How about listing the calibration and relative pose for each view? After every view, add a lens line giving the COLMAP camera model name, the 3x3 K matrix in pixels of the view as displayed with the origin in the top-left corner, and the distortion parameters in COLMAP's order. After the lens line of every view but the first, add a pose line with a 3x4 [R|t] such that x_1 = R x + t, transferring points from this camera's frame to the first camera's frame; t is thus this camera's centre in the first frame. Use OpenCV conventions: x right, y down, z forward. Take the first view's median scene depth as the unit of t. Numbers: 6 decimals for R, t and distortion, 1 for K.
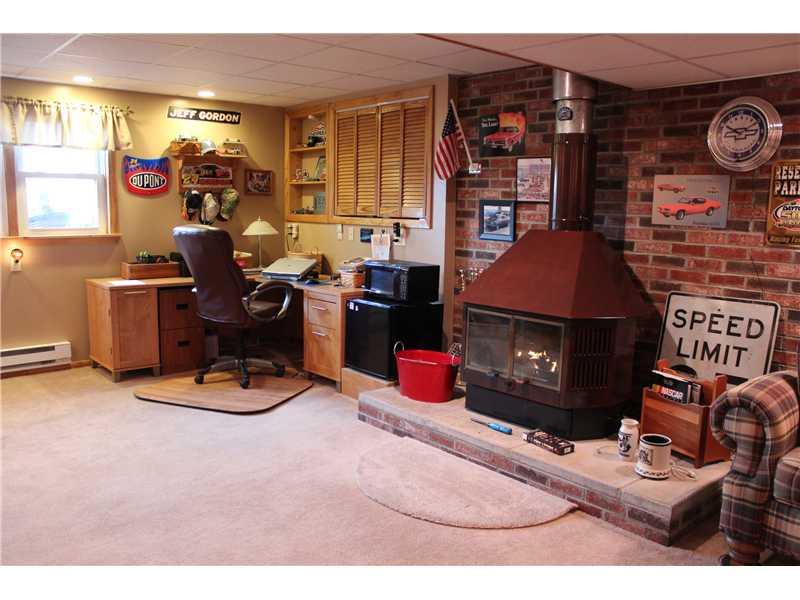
lens RADIAL K [[683.0, 0, 400.1], [0, 683.0, 299.9], [0, 0, 1]] dist [-0.002495, 0.005244]
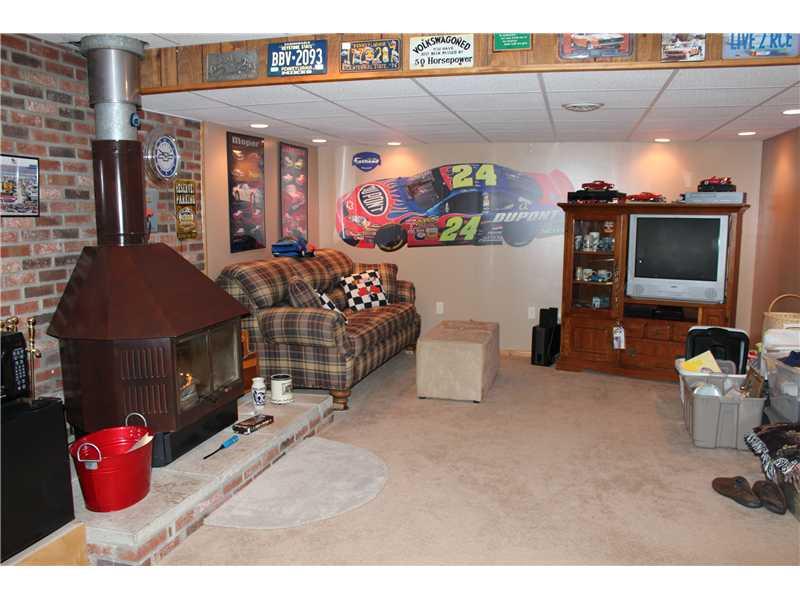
lens RADIAL K [[683.0, 0, 400.7], [0, 683.0, 301.8], [0, 0, 1]] dist [-0.002495, 0.005244]
pose [[-0.532281, -0.140023, 0.834908, -0.833706], [0.111503, 0.966038, 0.233102, -0.228120], [-0.839193, 0.217171, -0.498590, 1.316426]]
